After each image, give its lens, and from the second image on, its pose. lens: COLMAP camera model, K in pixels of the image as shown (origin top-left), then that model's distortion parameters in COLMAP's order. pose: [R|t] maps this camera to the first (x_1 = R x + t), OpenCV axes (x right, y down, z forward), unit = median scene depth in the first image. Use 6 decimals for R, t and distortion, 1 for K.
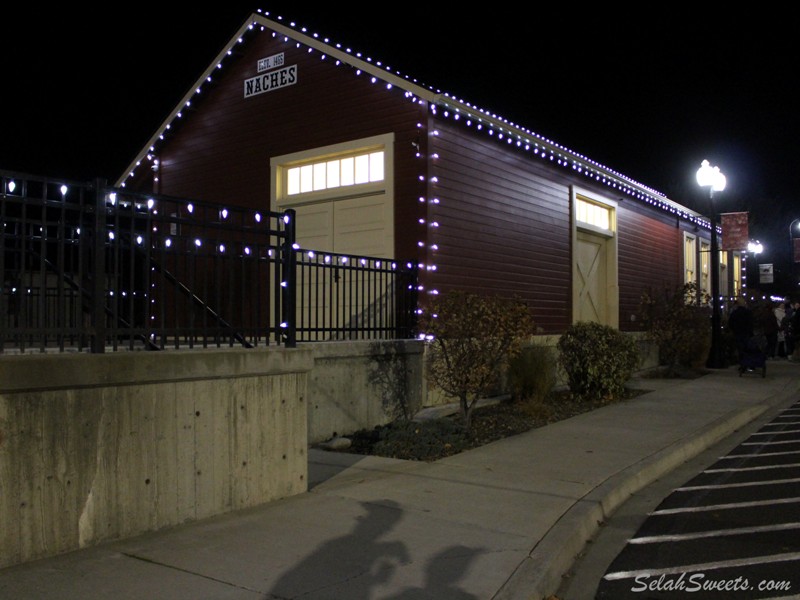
lens RADIAL K [[745.7, 0, 400.0], [0, 745.7, 300.0], [0, 0, 1]] dist [-0.102235, 0.028100]
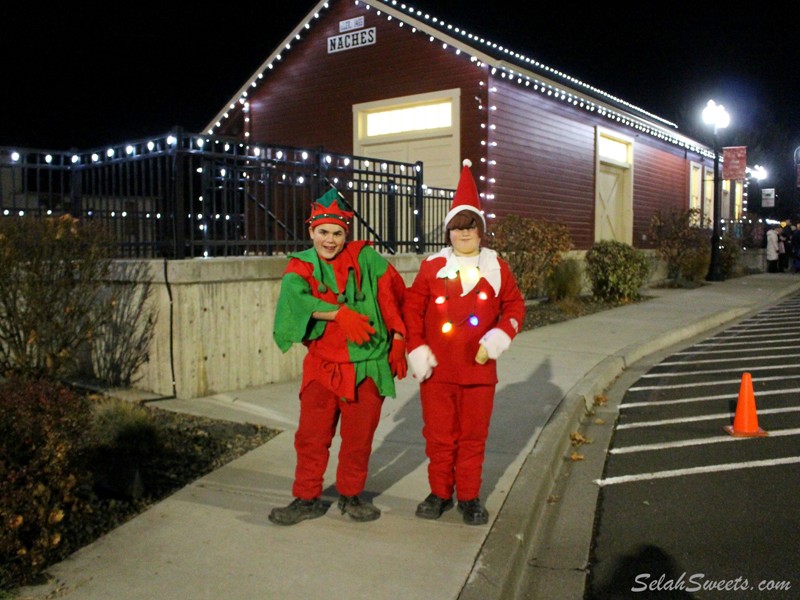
lens RADIAL K [[745.7, 0, 400.0], [0, 745.7, 300.0], [0, 0, 1]] dist [-0.102235, 0.028100]
pose [[0.999956, 0.002135, -0.009111, -0.080362], [-0.001143, 0.994208, 0.107471, -0.003081], [0.009288, -0.107456, 0.994166, -0.232991]]
